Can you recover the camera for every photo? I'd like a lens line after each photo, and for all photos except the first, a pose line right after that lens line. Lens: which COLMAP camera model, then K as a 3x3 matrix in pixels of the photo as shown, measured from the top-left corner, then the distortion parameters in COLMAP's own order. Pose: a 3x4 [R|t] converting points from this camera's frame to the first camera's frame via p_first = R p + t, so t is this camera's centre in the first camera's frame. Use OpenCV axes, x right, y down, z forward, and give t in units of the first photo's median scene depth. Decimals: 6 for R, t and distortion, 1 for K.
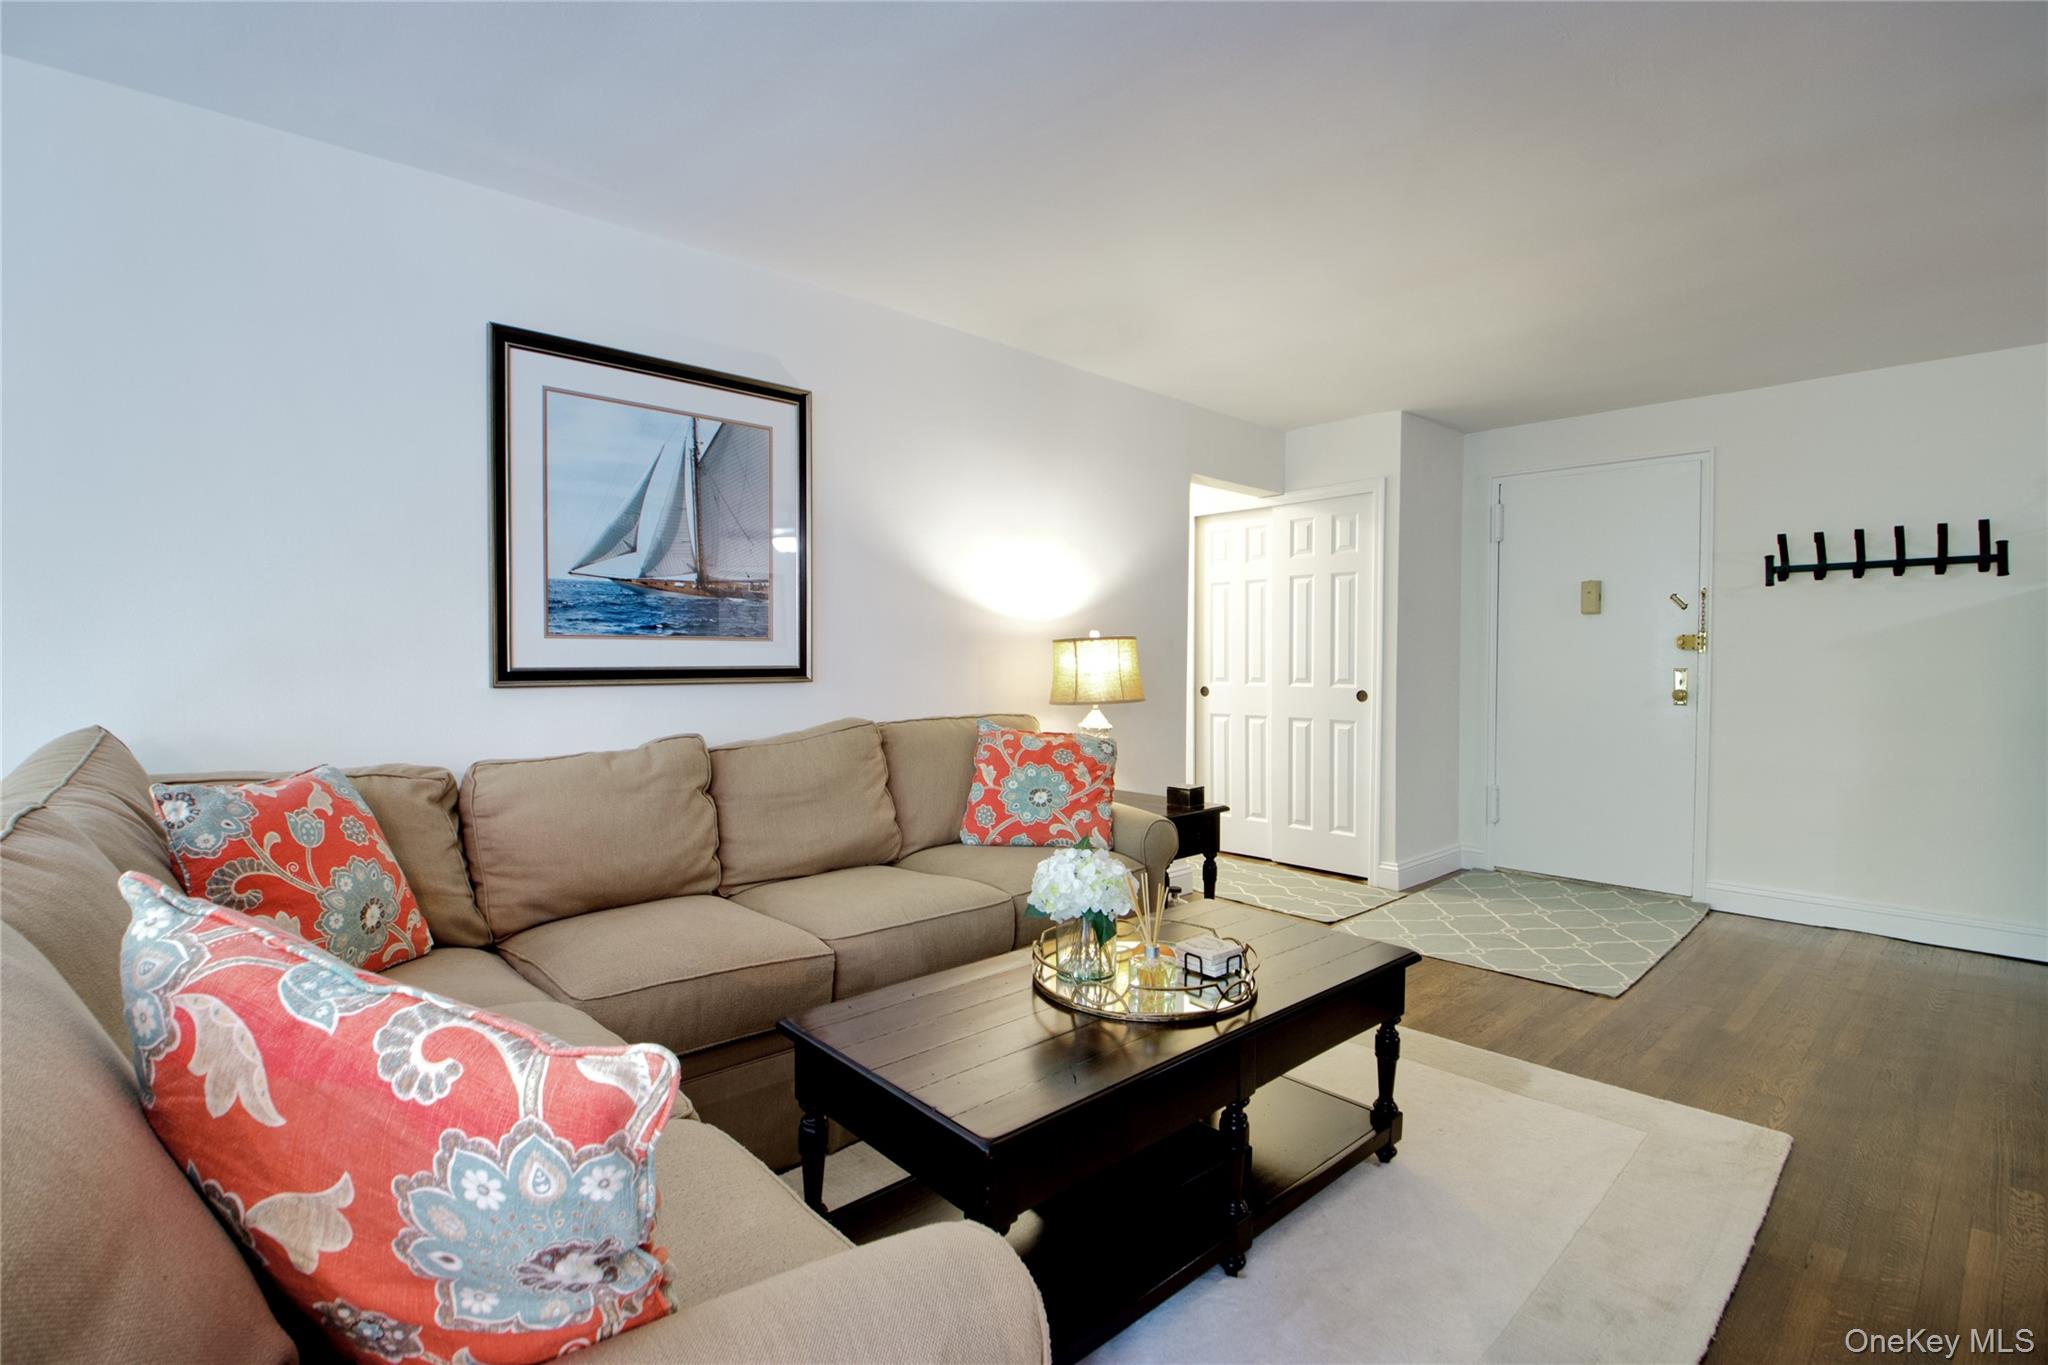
lens RADIAL K [[938.4, 0, 1014.2], [0, 938.4, 677.8], [0, 0, 1]] dist [0.002970, -0.022190]
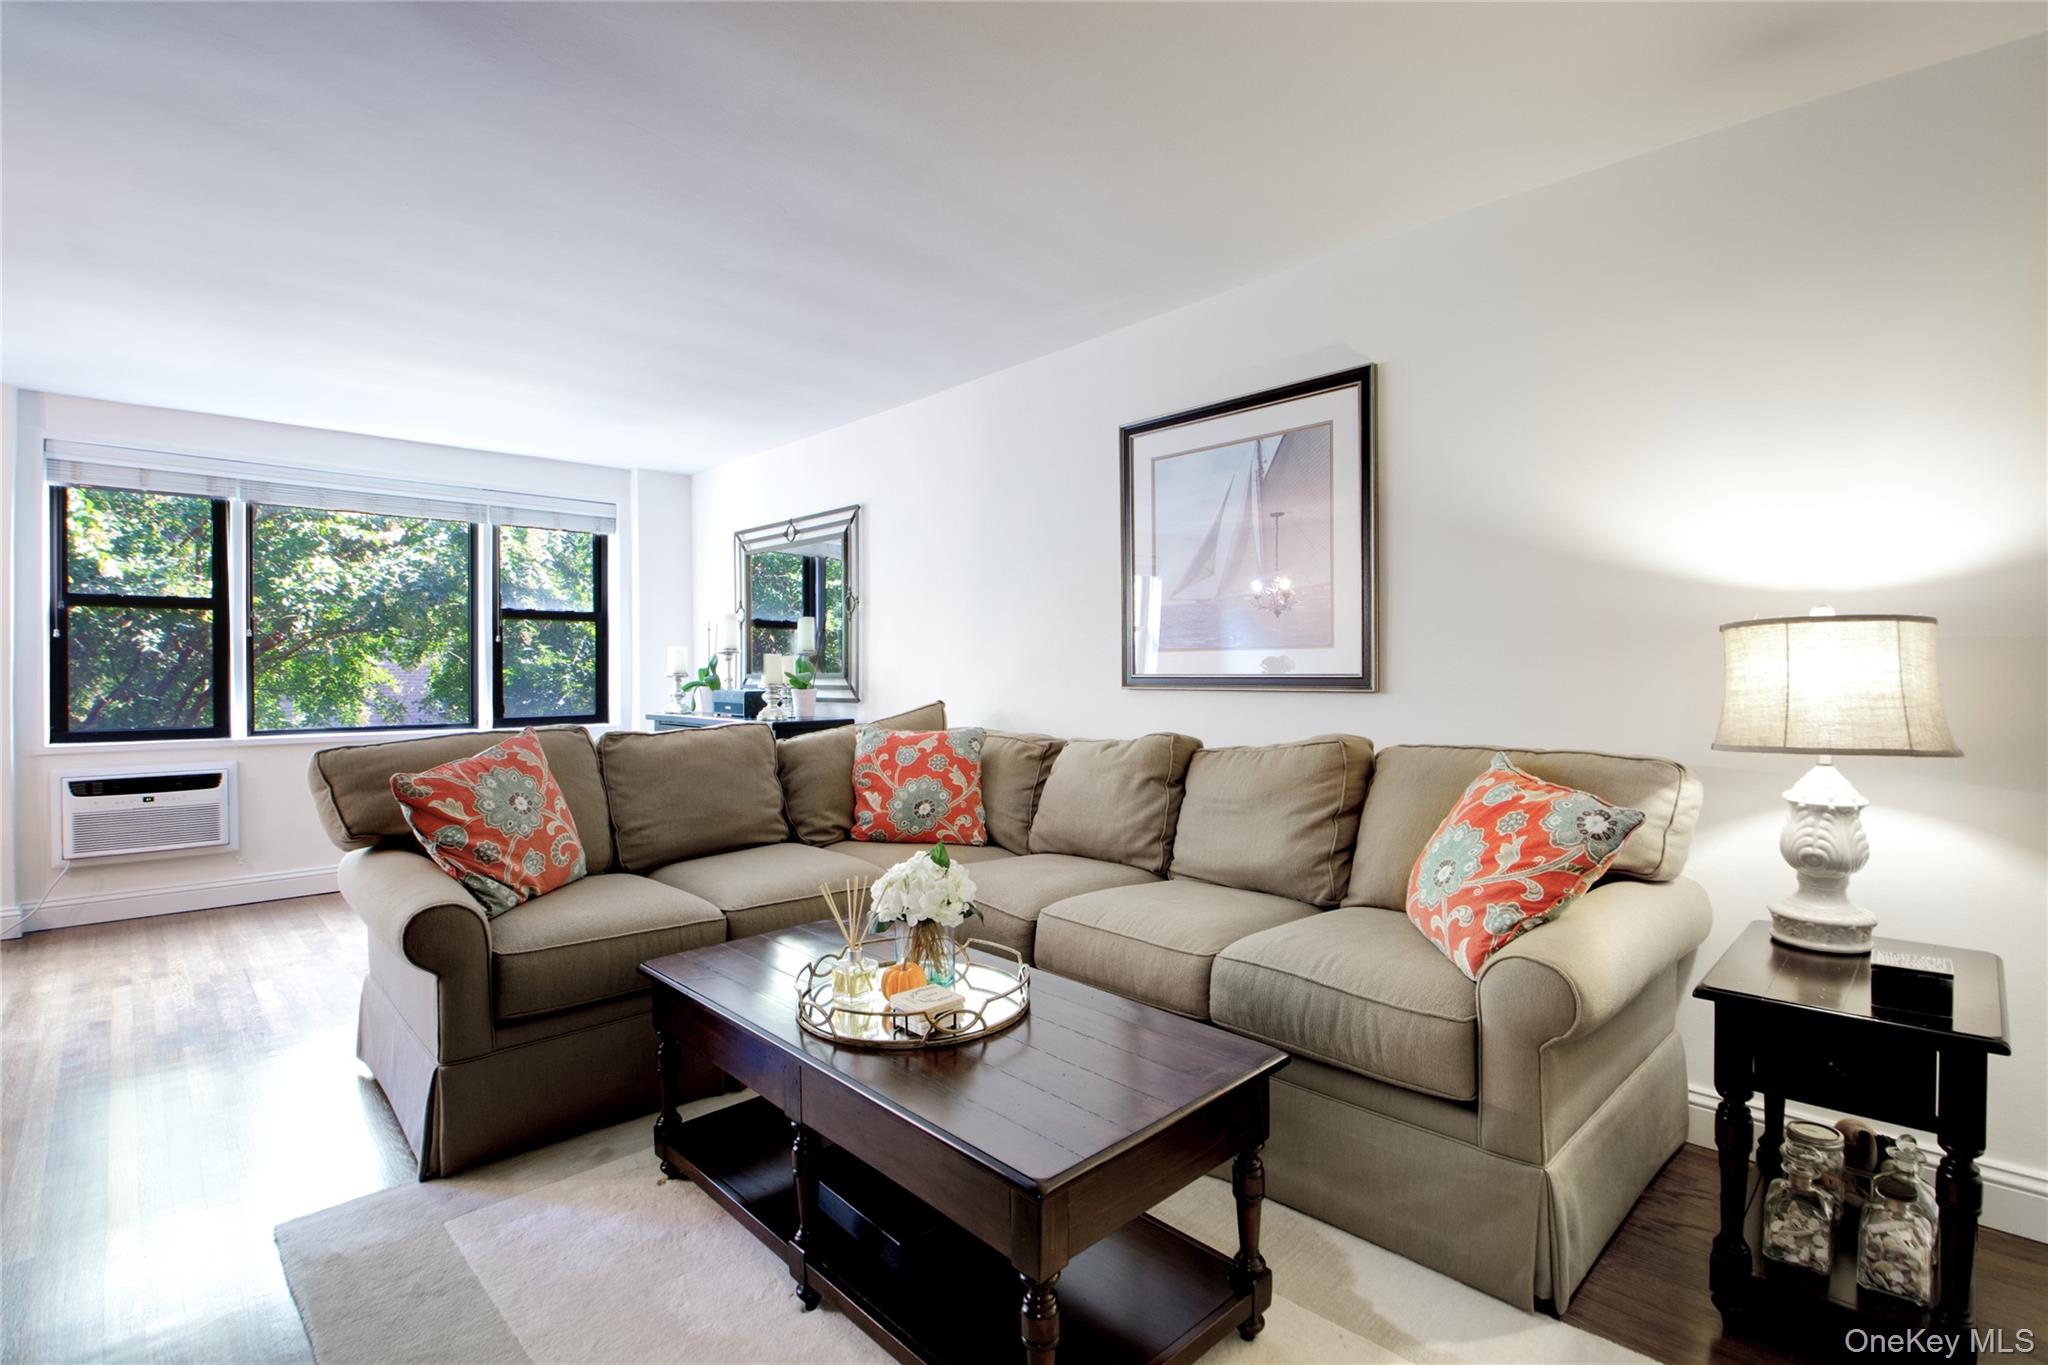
lens RADIAL K [[938.4, 0, 1014.2], [0, 938.4, 677.8], [0, 0, 1]] dist [0.002970, -0.022190]
pose [[0.007820, 0.000496, -0.999969, 0.747552], [-0.020476, 0.999790, 0.000335, -0.003670], [0.999760, 0.020473, 0.007828, 0.751902]]
